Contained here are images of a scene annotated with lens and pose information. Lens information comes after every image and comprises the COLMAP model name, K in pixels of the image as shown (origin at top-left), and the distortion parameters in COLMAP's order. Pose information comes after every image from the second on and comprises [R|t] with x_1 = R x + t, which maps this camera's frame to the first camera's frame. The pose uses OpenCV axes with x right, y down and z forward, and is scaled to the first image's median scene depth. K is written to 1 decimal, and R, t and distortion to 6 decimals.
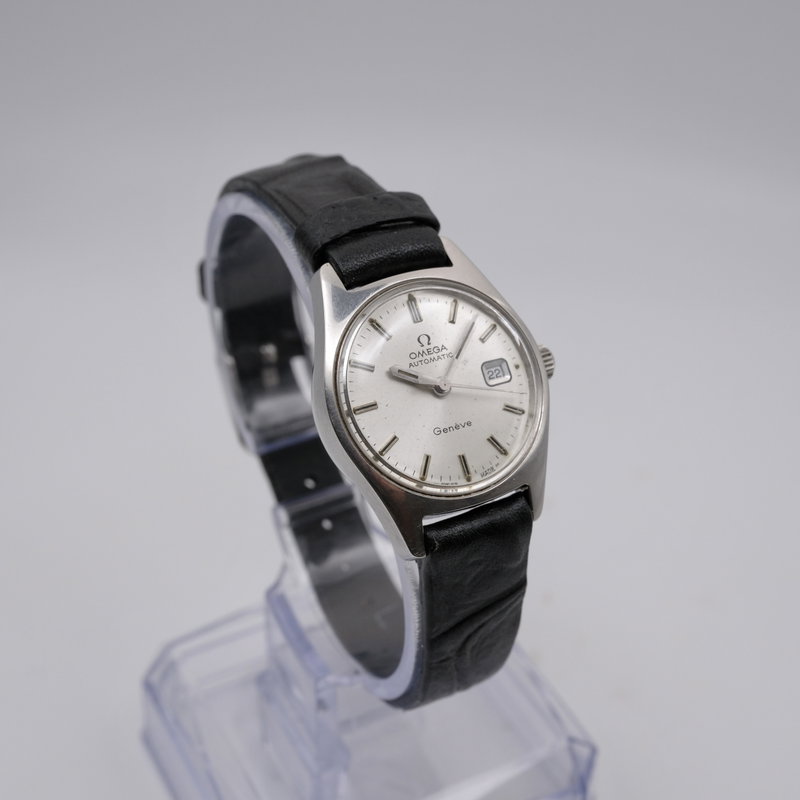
lens RADIAL K [[1380.9, 0, 400.0], [0, 1380.9, 400.0], [0, 0, 1]] dist [0.028897, 0.048059]
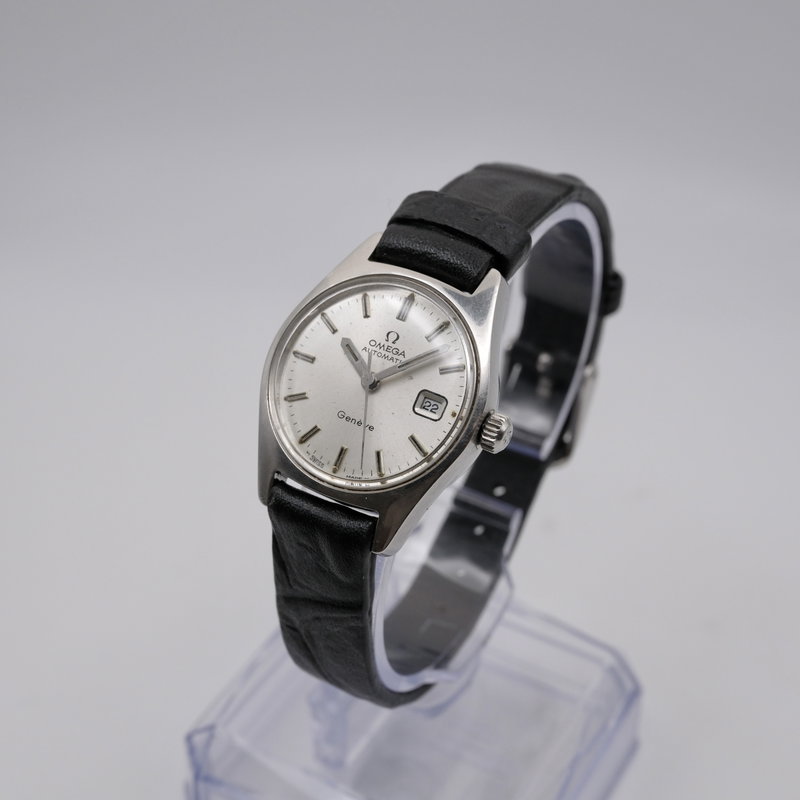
lens RADIAL K [[1380.9, 0, 400.0], [0, 1380.9, 400.0], [0, 0, 1]] dist [0.028897, 0.048059]
pose [[0.546186, 0.498187, -0.673417, 0.711390], [-0.519185, 0.832219, 0.194573, -0.201304], [0.657364, 0.243355, 0.713197, 0.297088]]
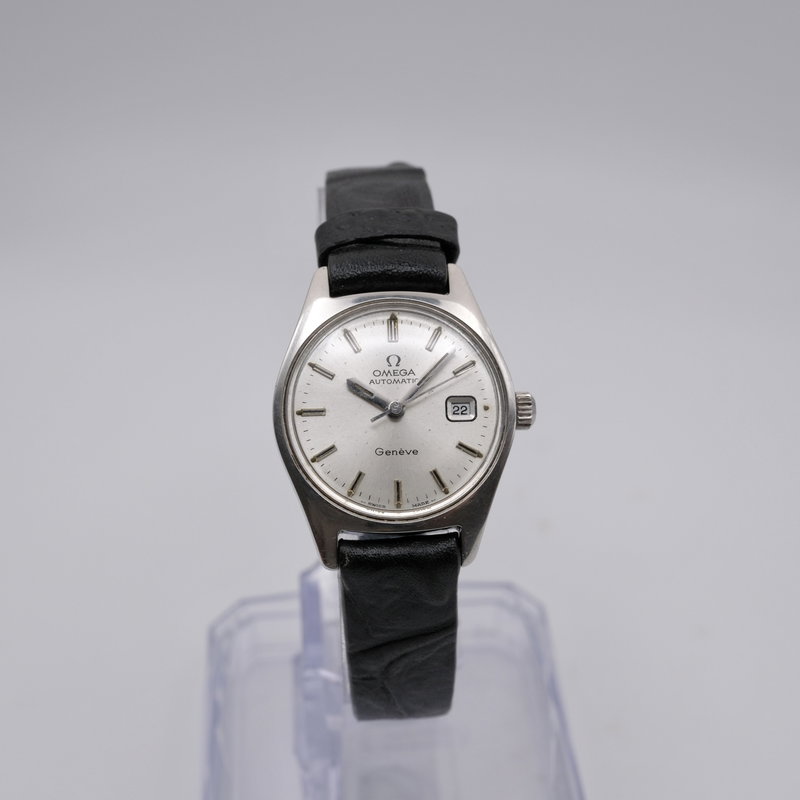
lens RADIAL K [[1380.9, 0, 400.0], [0, 1380.9, 400.0], [0, 0, 1]] dist [0.028897, 0.048059]
pose [[0.920867, 0.223198, -0.319668, 0.344865], [-0.223055, 0.974082, 0.037567, -0.053660], [0.319767, 0.036710, 0.946785, 0.054364]]
